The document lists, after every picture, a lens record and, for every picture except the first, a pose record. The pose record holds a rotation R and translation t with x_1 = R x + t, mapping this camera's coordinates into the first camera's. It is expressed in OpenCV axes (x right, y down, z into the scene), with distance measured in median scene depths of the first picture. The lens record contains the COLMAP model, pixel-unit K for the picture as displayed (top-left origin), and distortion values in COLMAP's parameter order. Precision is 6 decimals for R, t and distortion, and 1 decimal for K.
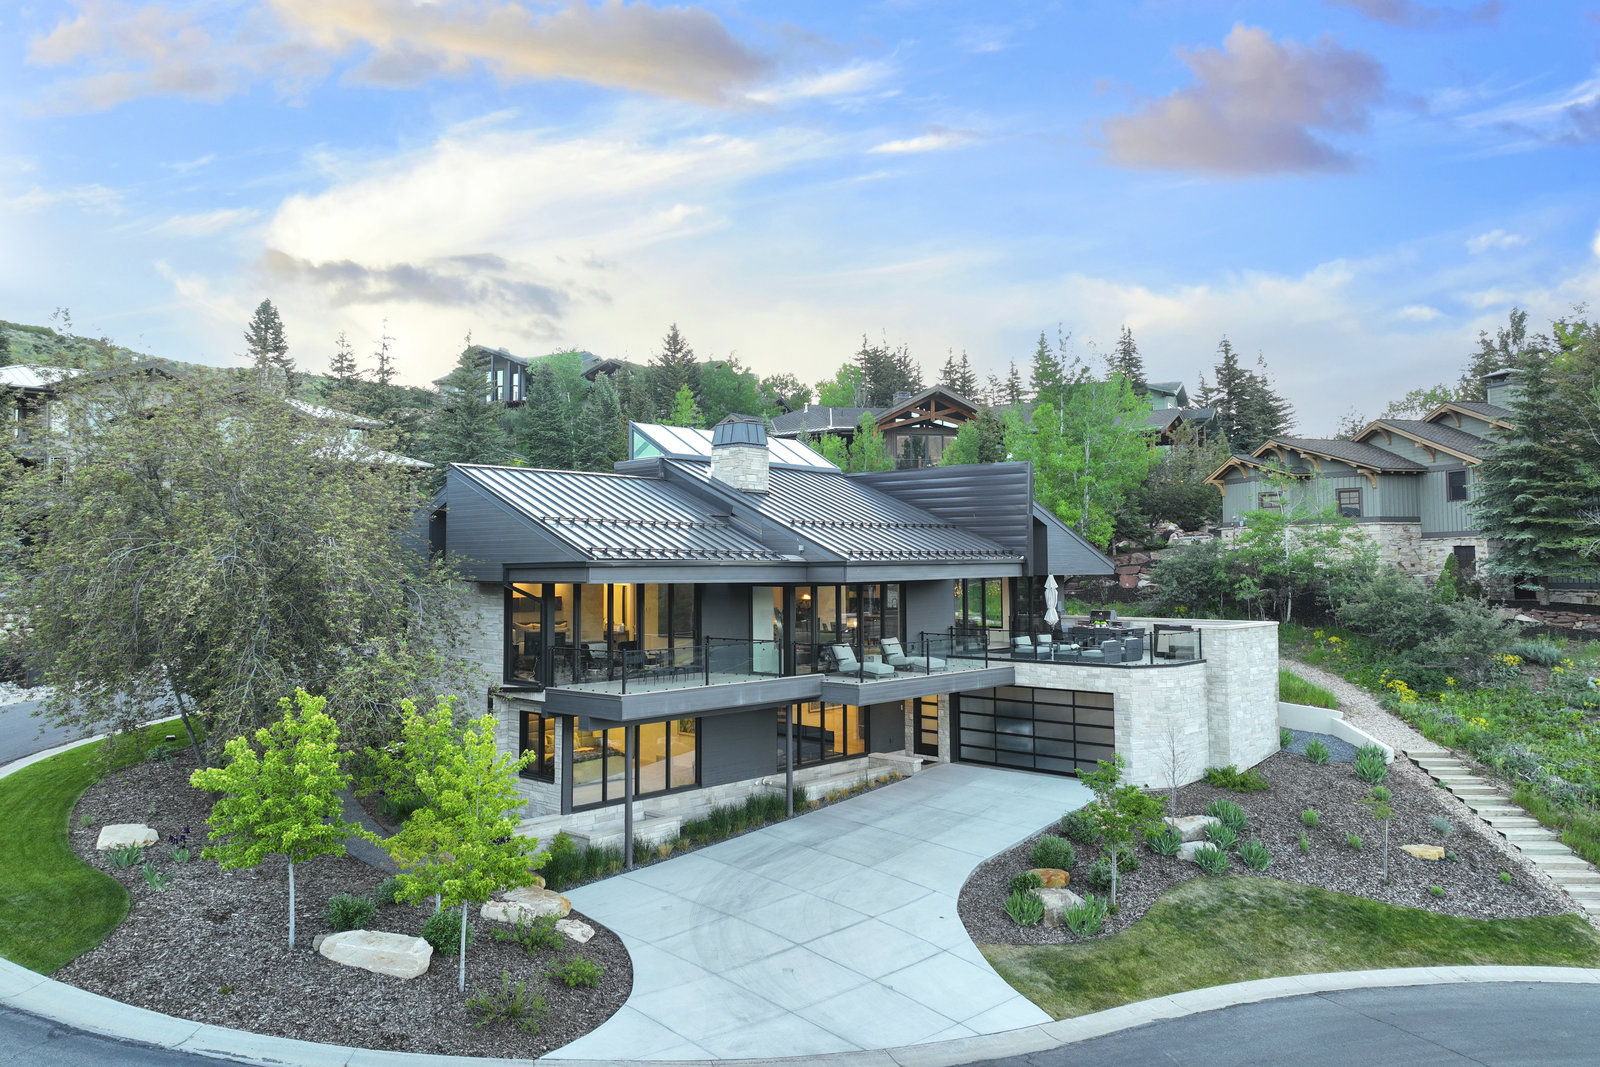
lens RADIAL K [[1116.9, 0, 798.1], [0, 1116.9, 503.8], [0, 0, 1]] dist [0.004912, 0.005270]
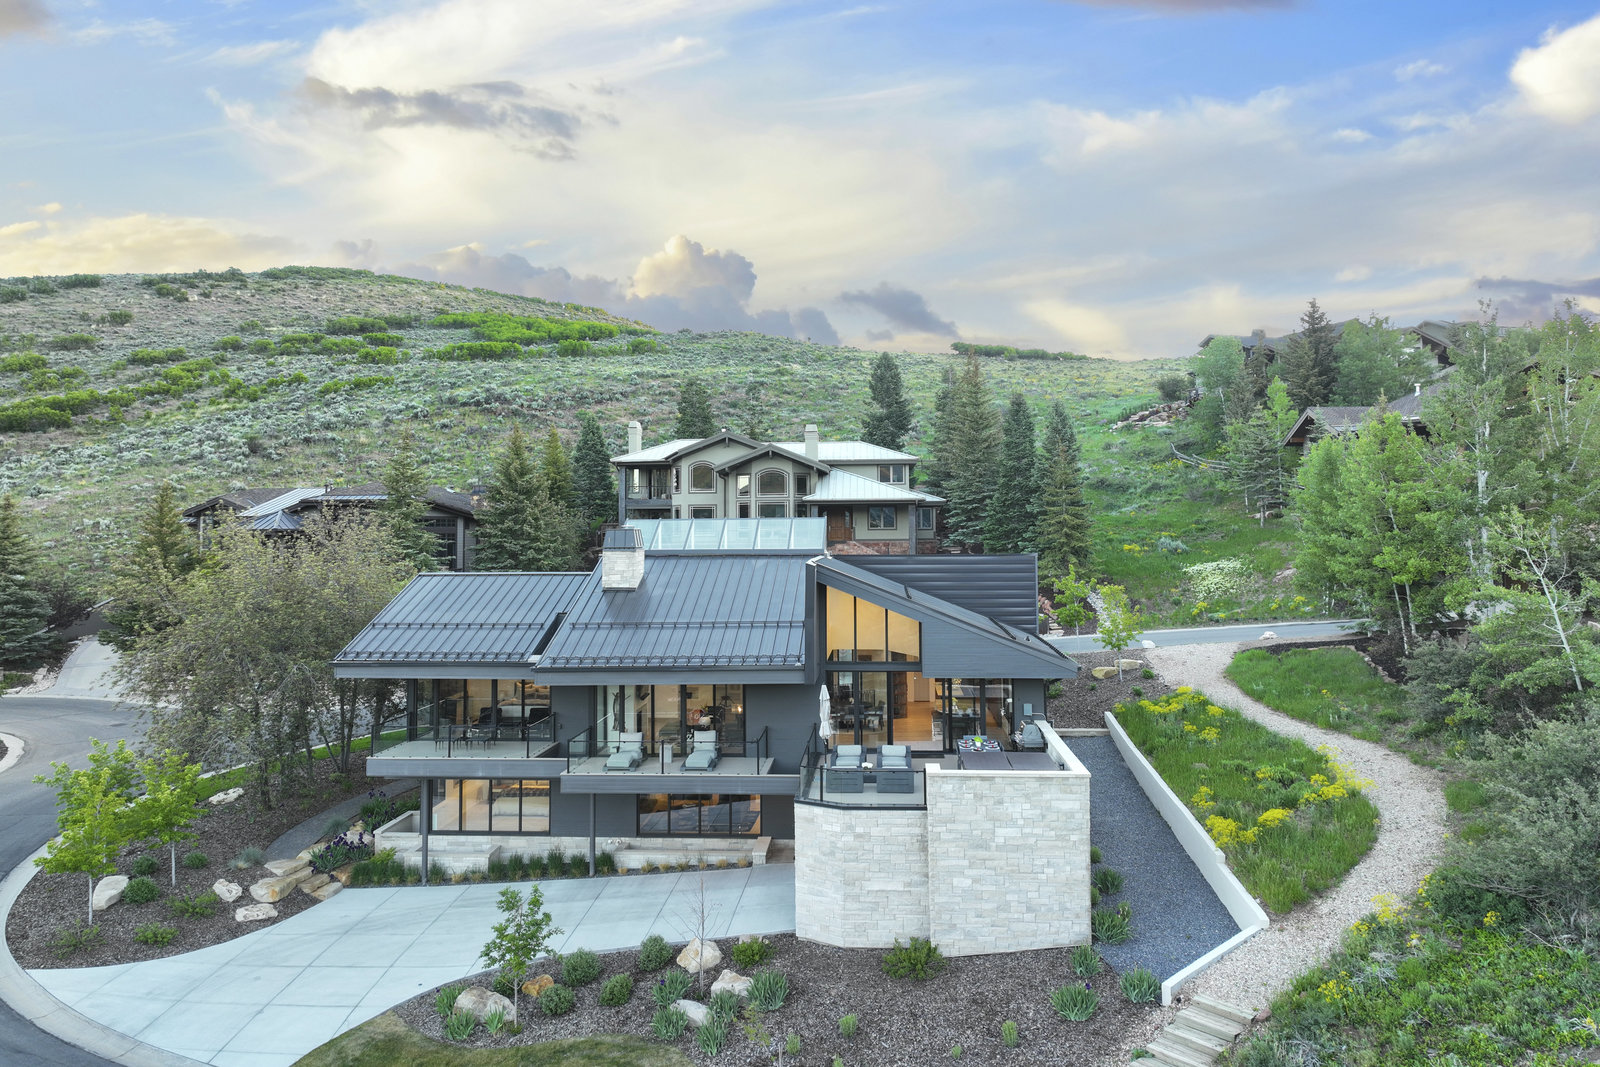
lens RADIAL K [[1122.1, 0, 801.1], [0, 1122.1, 467.3], [0, 0, 1]] dist [-0.000289, 0.013454]
pose [[0.637651, -0.044717, -0.769026, 0.976907], [0.048219, 0.998673, -0.018090, -0.106388], [0.768815, -0.025547, 0.638961, 0.400076]]
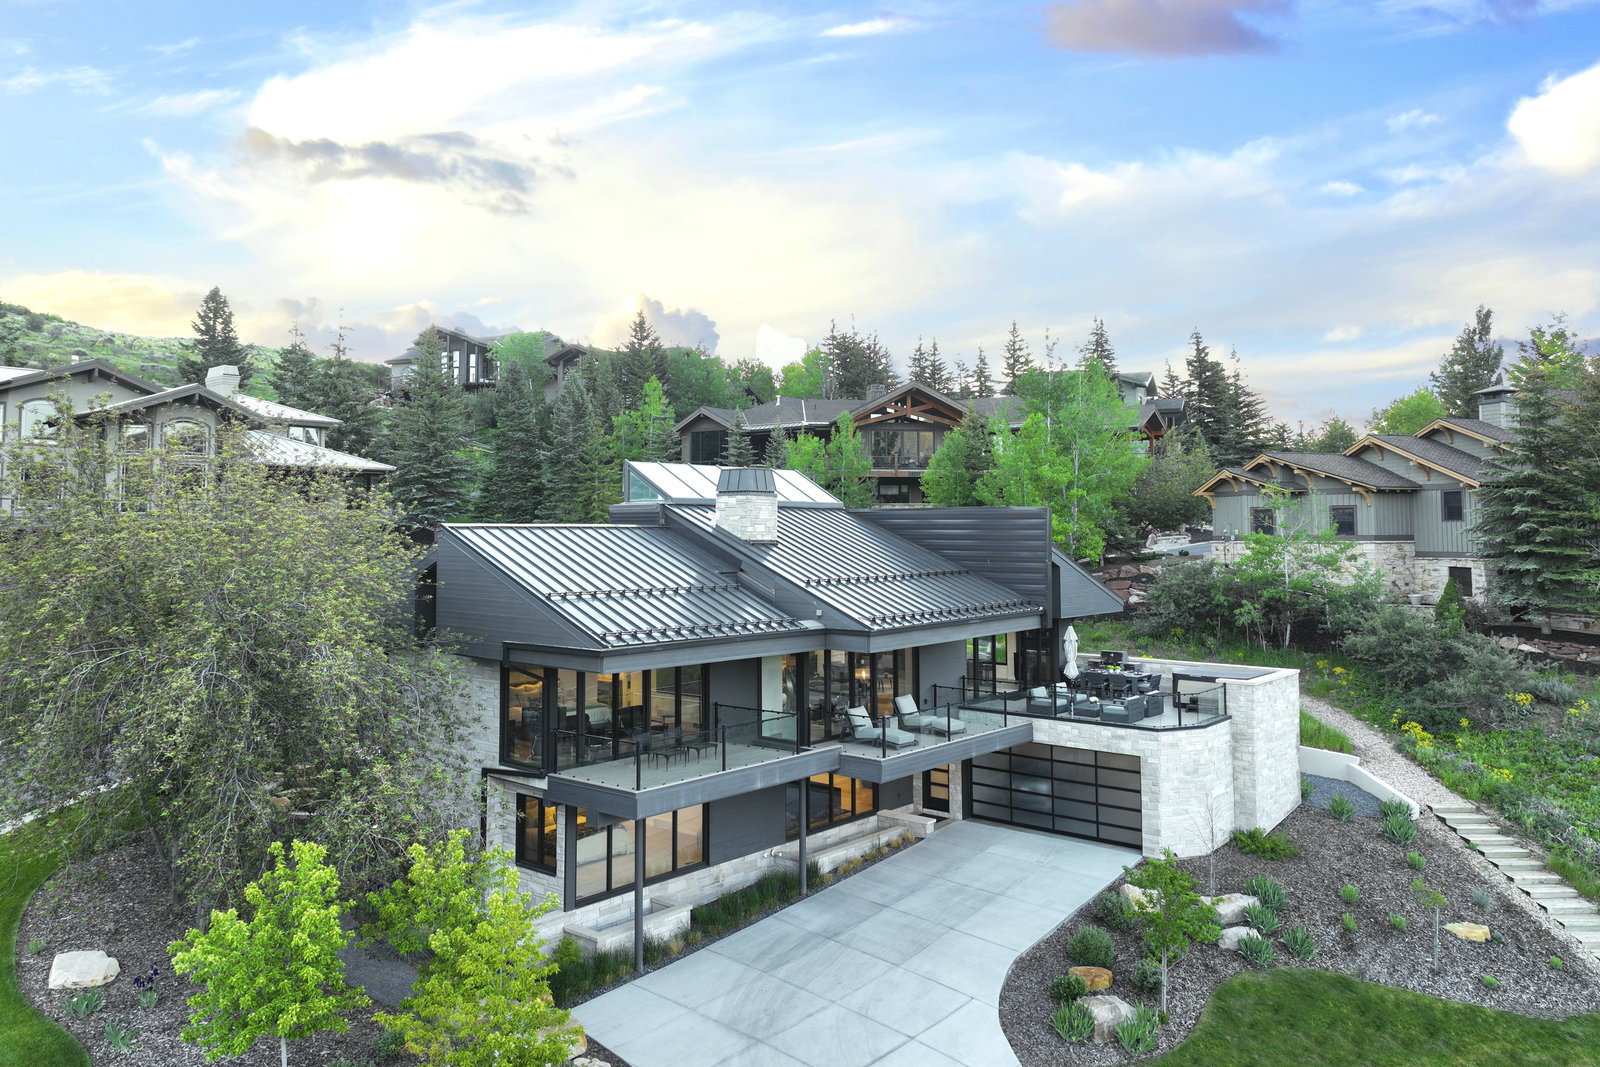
lens RADIAL K [[1122.1, 0, 801.1], [0, 1122.1, 467.3], [0, 0, 1]] dist [-0.000289, 0.013454]
pose [[0.998944, 0.003621, 0.045811, -0.049737], [-0.003502, 0.999990, -0.002677, -0.070969], [-0.045820, 0.002513, 0.998947, 0.053685]]
